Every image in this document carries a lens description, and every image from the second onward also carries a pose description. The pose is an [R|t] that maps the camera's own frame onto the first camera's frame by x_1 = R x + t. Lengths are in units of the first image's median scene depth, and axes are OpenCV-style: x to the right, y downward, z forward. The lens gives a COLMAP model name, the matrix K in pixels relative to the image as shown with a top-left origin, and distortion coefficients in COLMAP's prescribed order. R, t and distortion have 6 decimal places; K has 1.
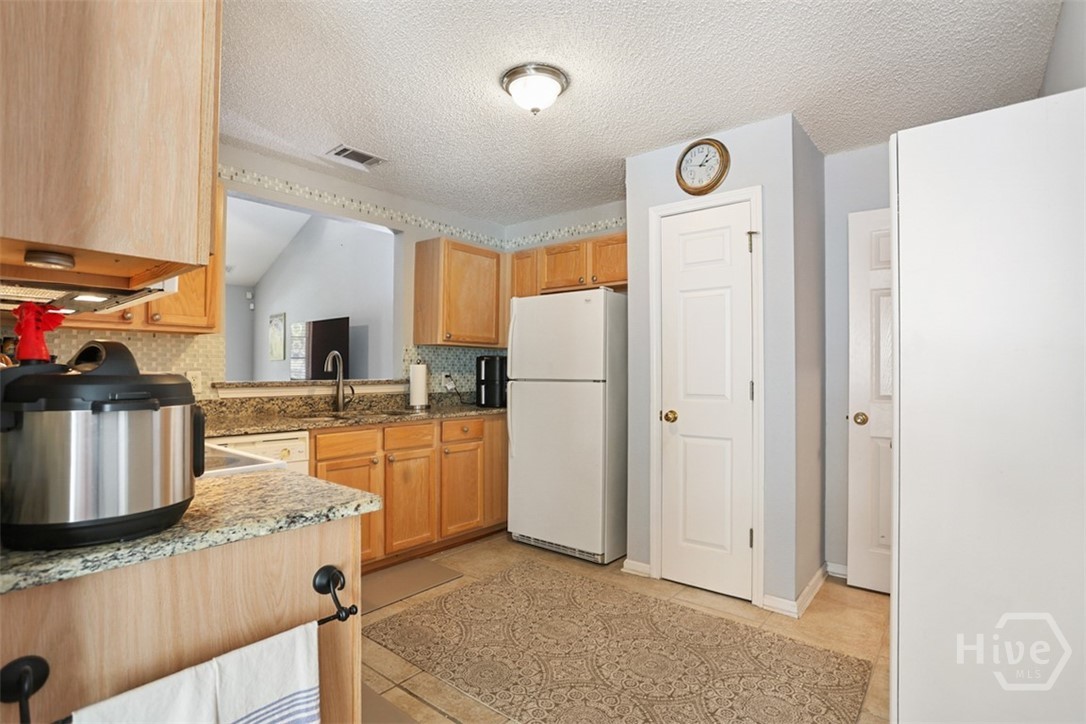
lens RADIAL K [[544.0, 0, 535.5], [0, 544.0, 360.0], [0, 0, 1]] dist [-0.047938, 0.023149]
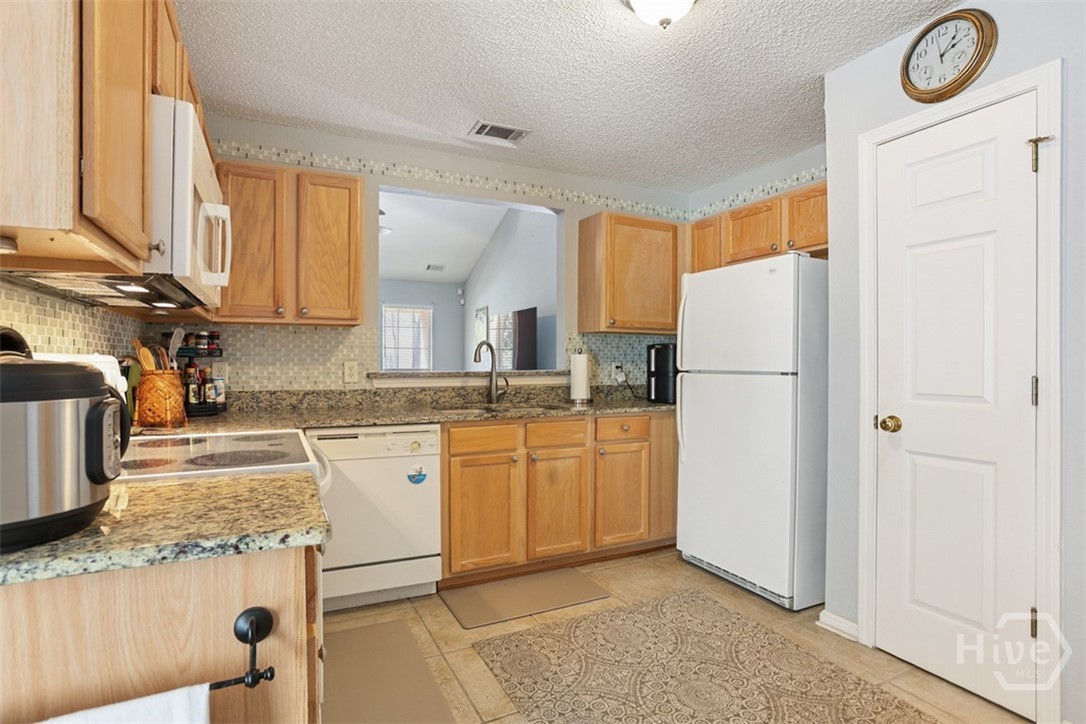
lens RADIAL K [[544.0, 0, 524.7], [0, 544.0, 362.7], [0, 0, 1]] dist [-0.047938, 0.023149]
pose [[0.908371, -0.000941, -0.418165, 0.107232], [0.010106, 0.999755, 0.019705, 0.004943], [0.418044, -0.022125, 0.908158, 0.166708]]
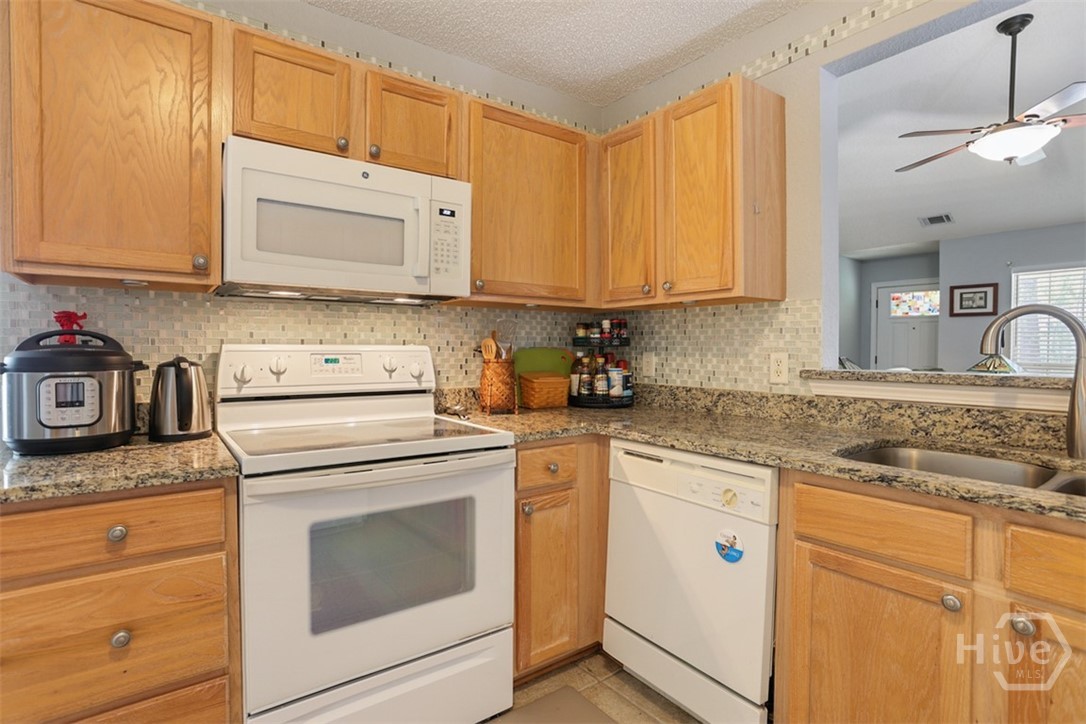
lens RADIAL K [[544.0, 0, 549.4], [0, 544.0, 358.6], [0, 0, 1]] dist [-0.047938, 0.023149]
pose [[-0.230751, 0.011543, -0.972944, 0.112540], [0.014829, 0.999855, 0.008345, 0.017265], [0.972900, -0.012503, -0.230889, 0.811635]]
